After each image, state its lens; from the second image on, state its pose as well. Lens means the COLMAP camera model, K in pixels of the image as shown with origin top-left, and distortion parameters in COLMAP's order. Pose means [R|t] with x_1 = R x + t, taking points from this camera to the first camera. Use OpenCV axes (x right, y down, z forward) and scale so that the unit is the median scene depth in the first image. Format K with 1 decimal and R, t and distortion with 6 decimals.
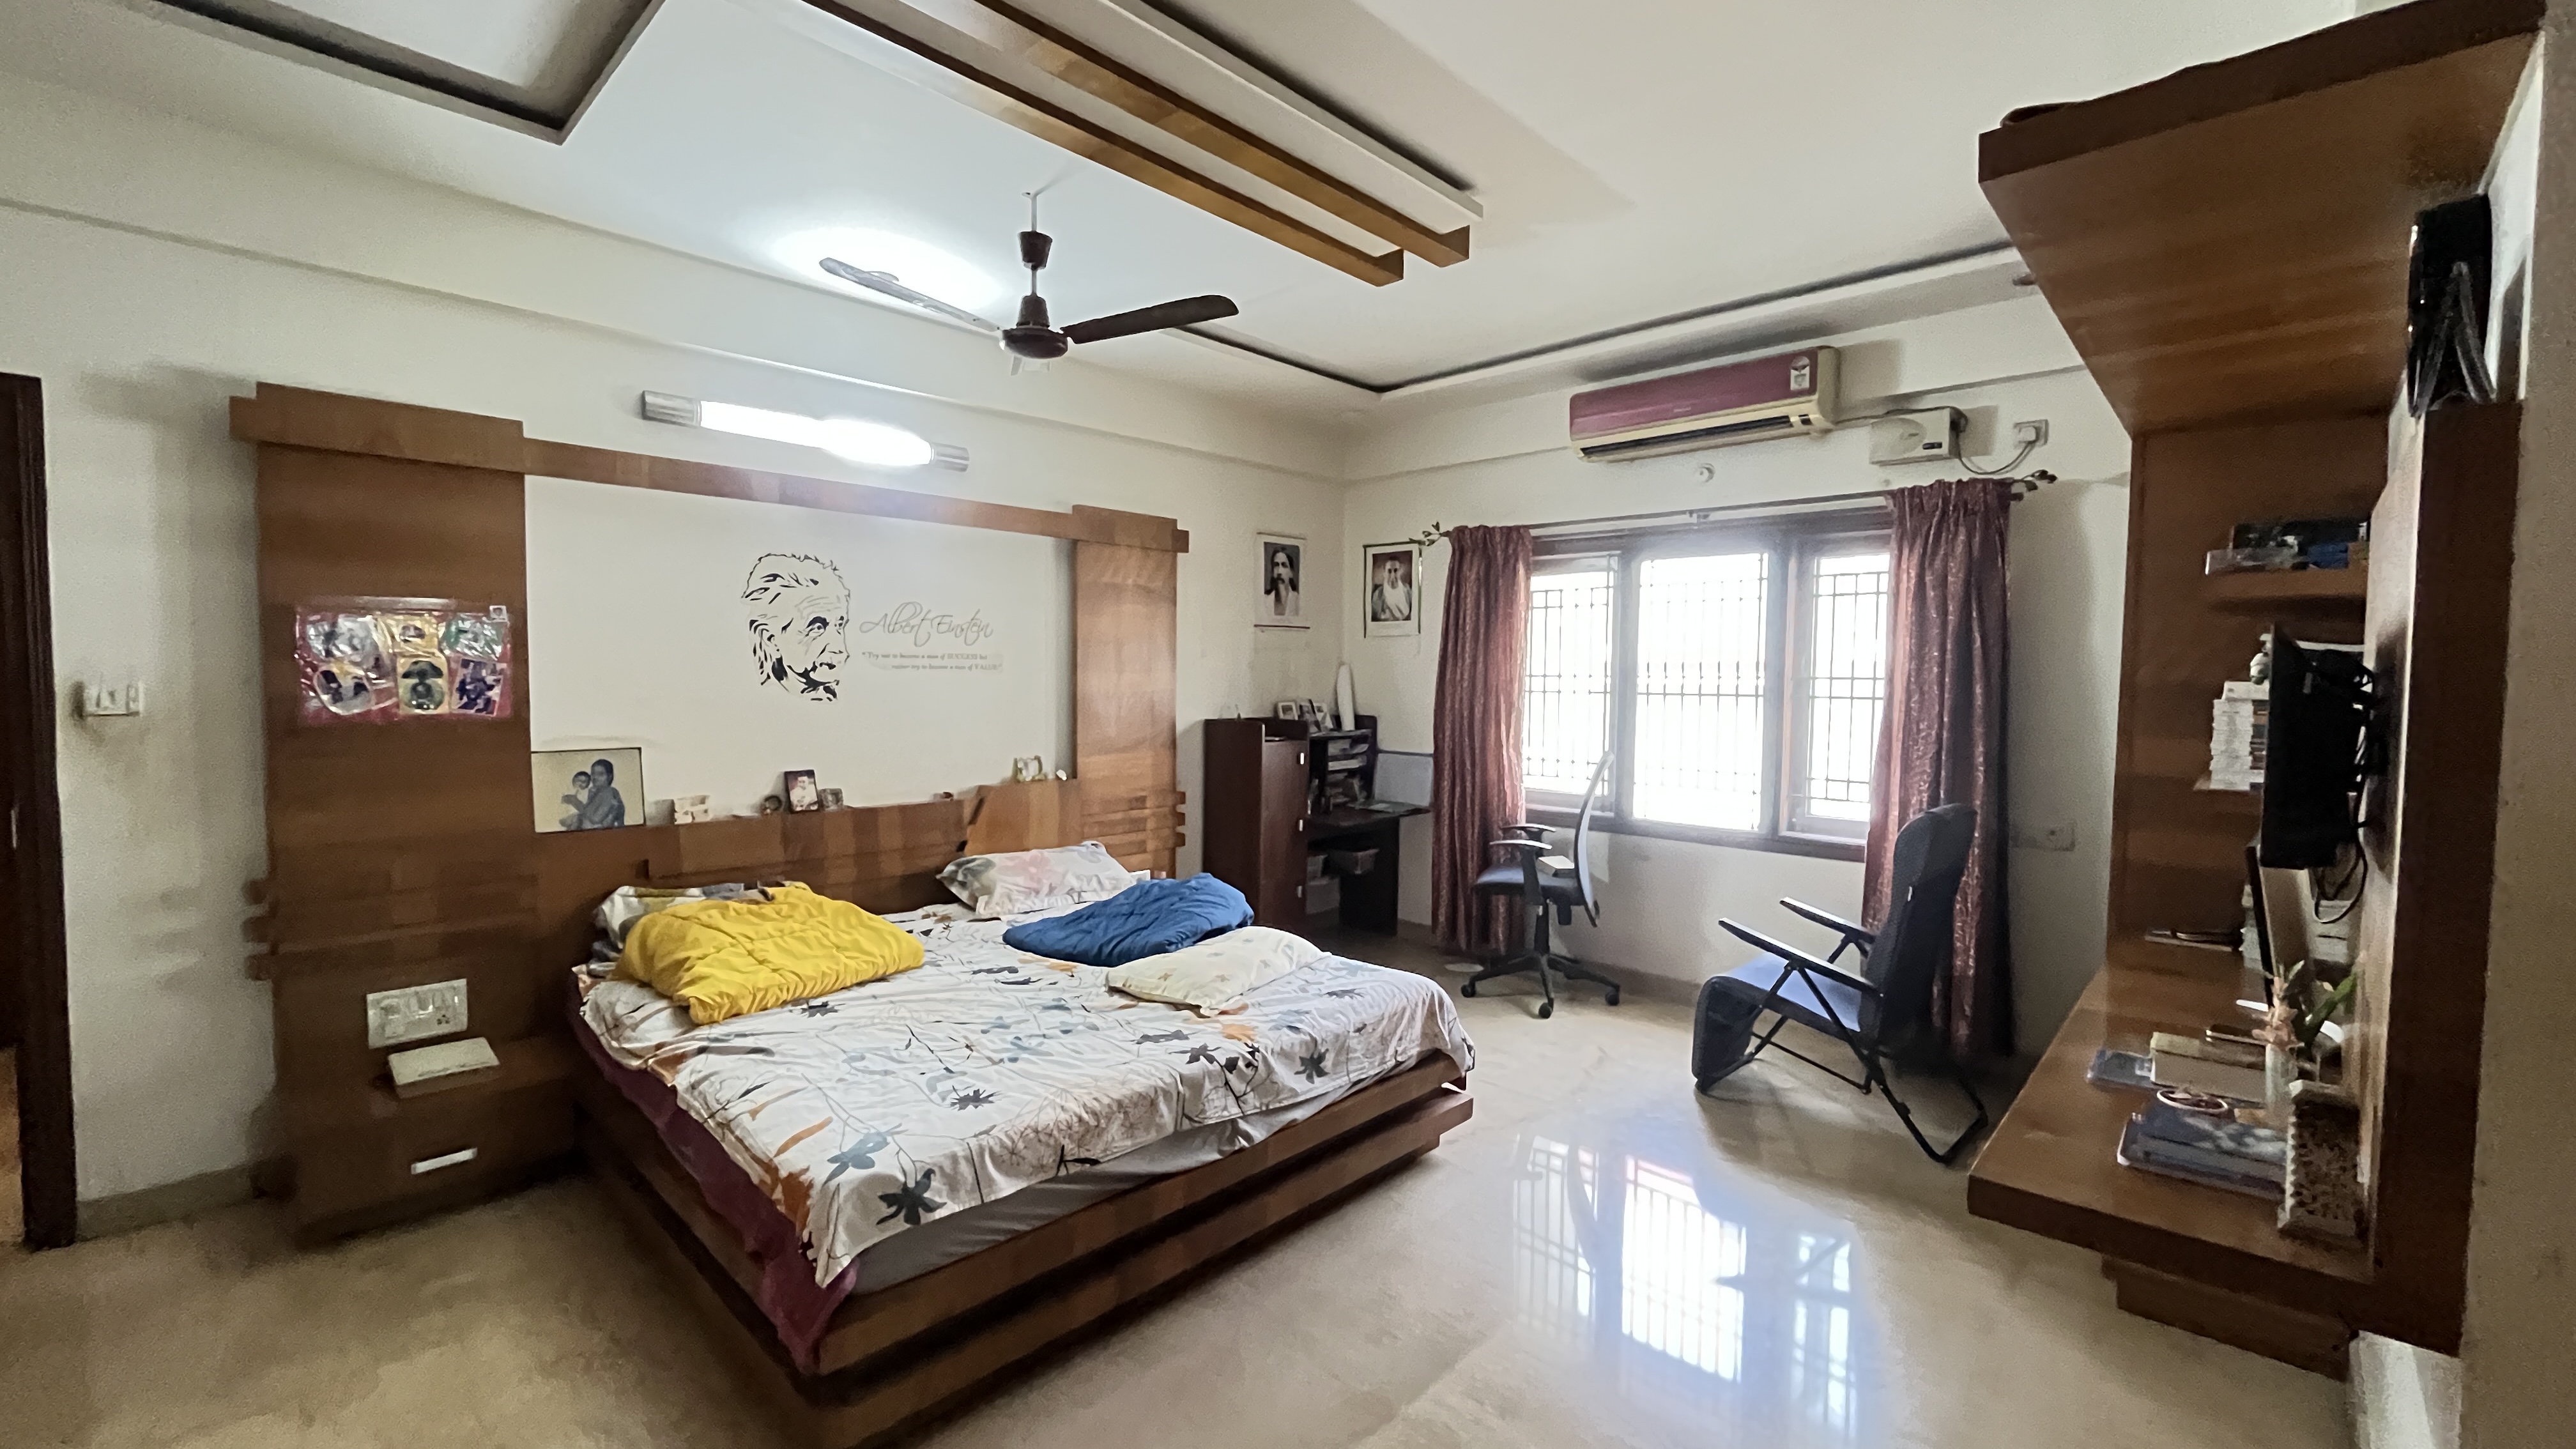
lens RADIAL K [[1049.9, 0, 1288.0], [0, 1049.9, 724.5], [0, 0, 1]] dist [-0.002550, -0.000531]
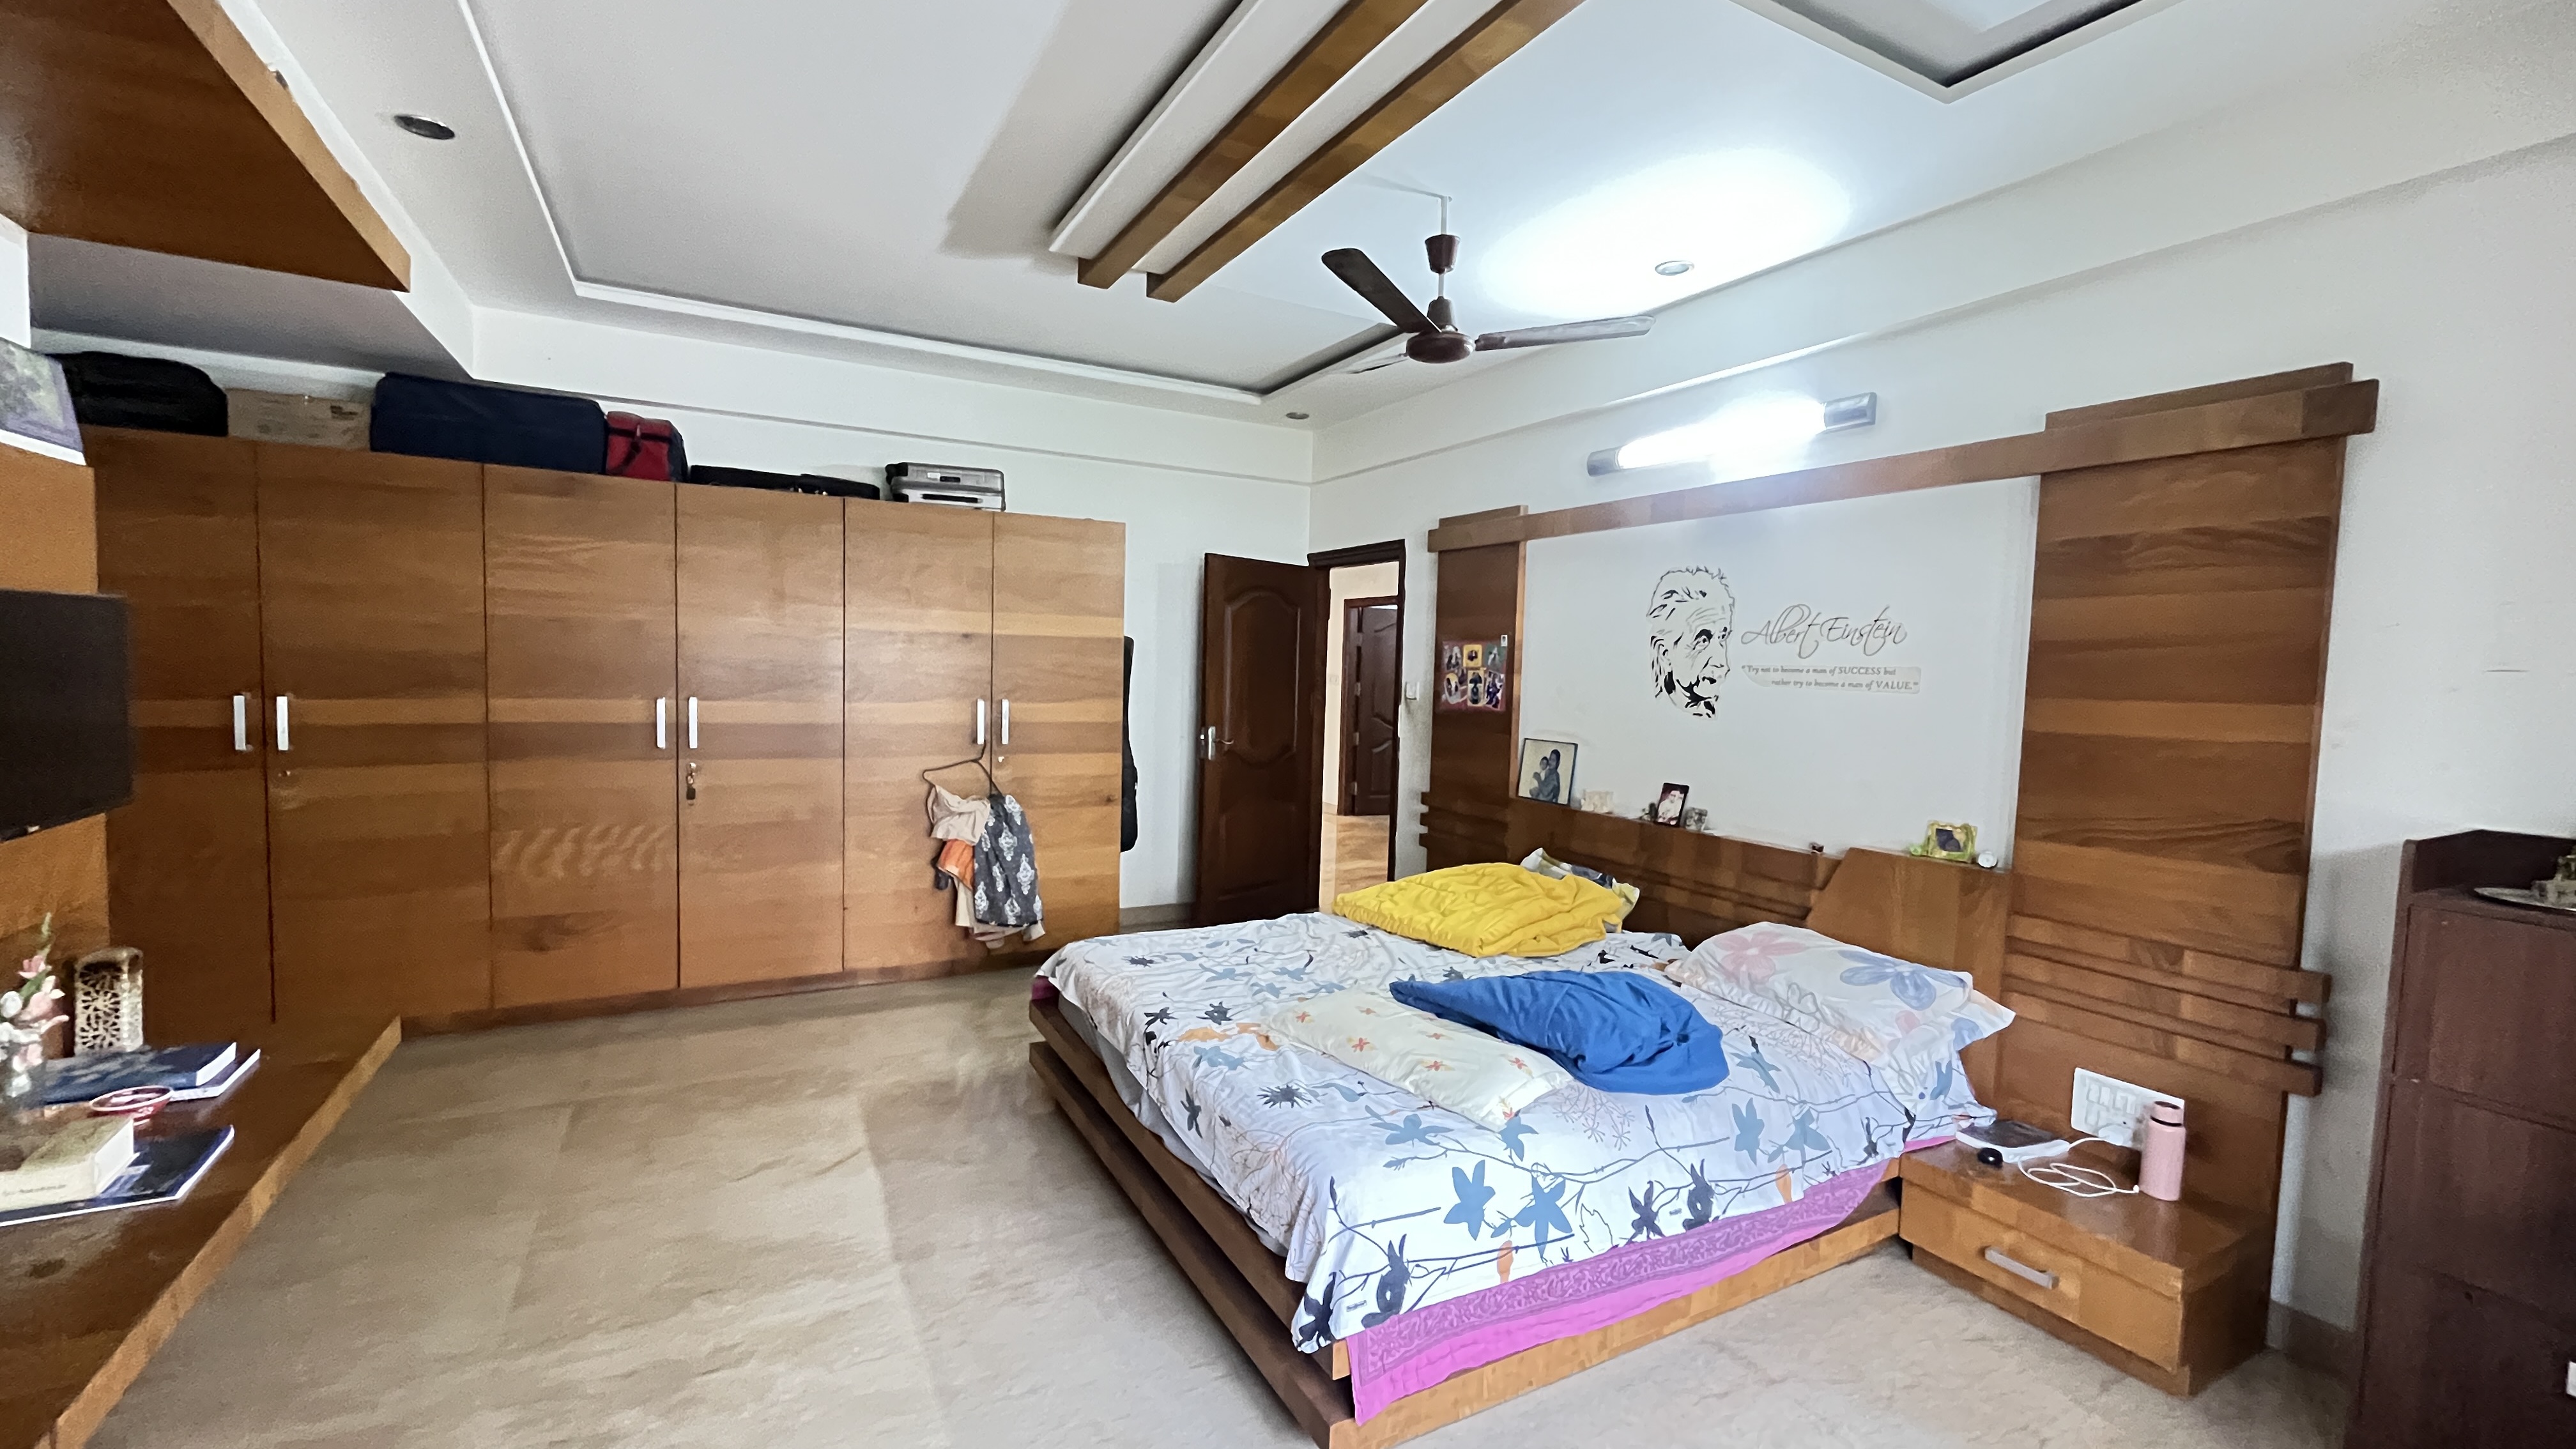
lens RADIAL K [[1049.9, 0, 1288.0], [0, 1049.9, 724.5], [0, 0, 1]] dist [-0.002550, -0.000531]
pose [[-0.306609, 0.033726, -0.951238, 0.675199], [-0.080165, 0.994906, 0.061113, -0.049963], [0.948454, 0.094994, -0.302344, 1.068467]]
